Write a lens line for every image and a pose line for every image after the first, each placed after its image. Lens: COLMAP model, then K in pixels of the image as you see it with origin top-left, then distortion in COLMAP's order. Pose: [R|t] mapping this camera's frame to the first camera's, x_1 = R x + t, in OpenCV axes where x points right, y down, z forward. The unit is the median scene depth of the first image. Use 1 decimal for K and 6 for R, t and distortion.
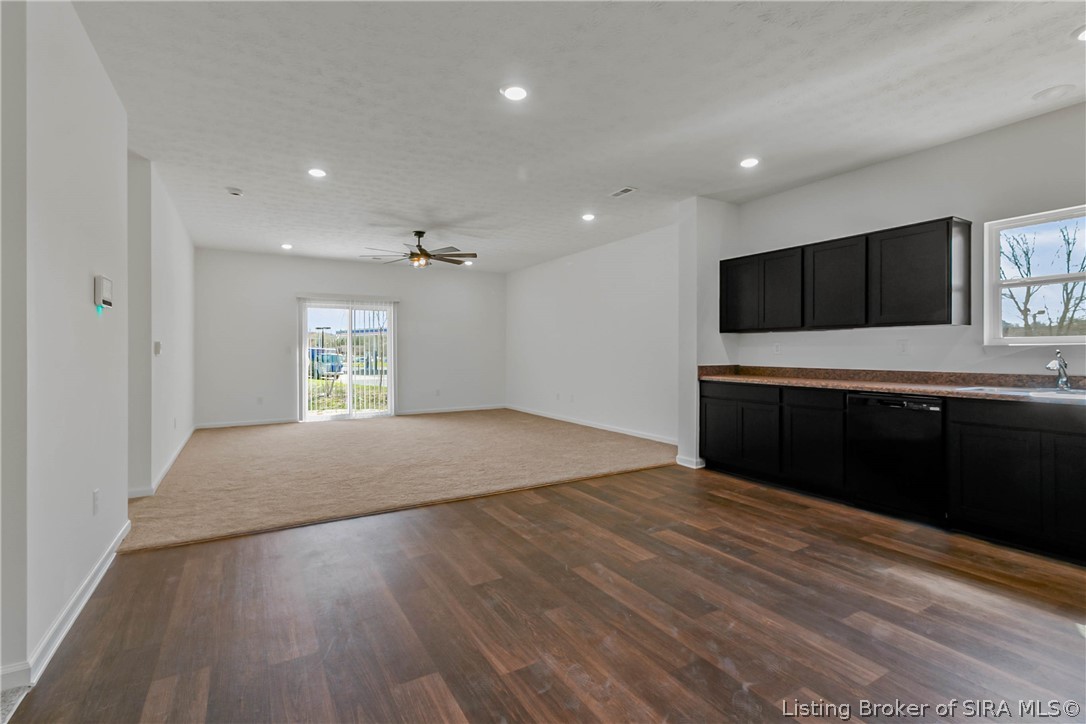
lens RADIAL K [[515.6, 0, 537.7], [0, 515.6, 354.7], [0, 0, 1]] dist [0.002249, -0.000238]
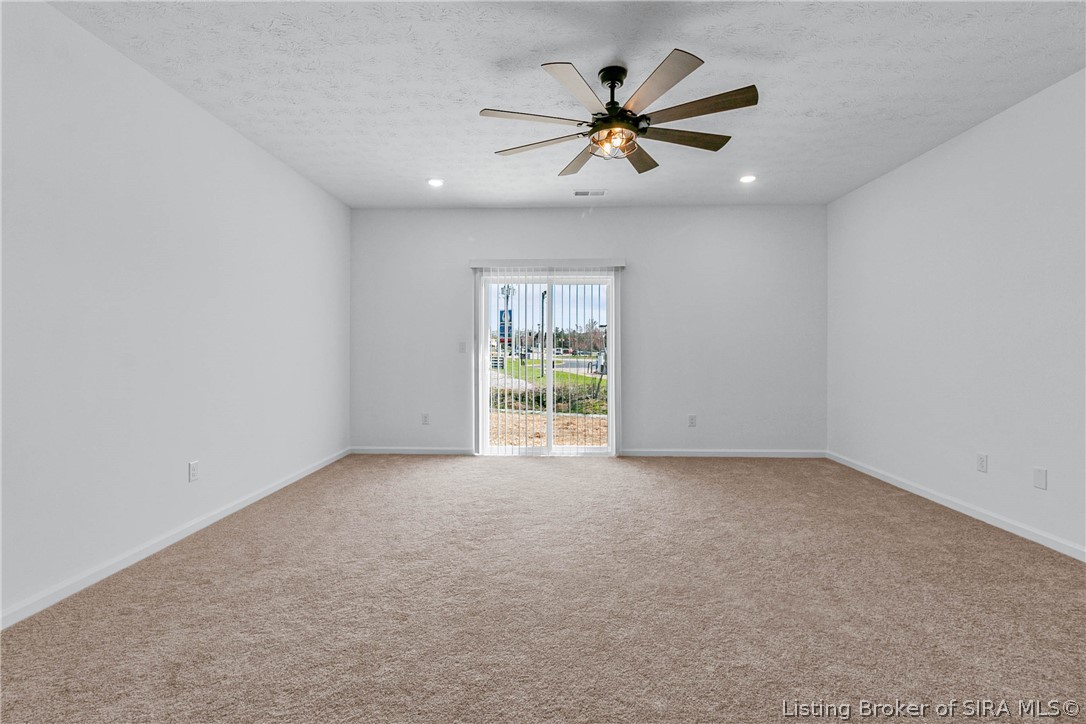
lens RADIAL K [[515.6, 0, 534.4], [0, 515.6, 351.0], [0, 0, 1]] dist [0.002249, -0.000238]
pose [[0.851159, 0.004405, -0.524889, -0.045962], [-0.006583, 0.999976, -0.002281, -0.003332], [0.524867, 0.005397, 0.851167, 0.469188]]
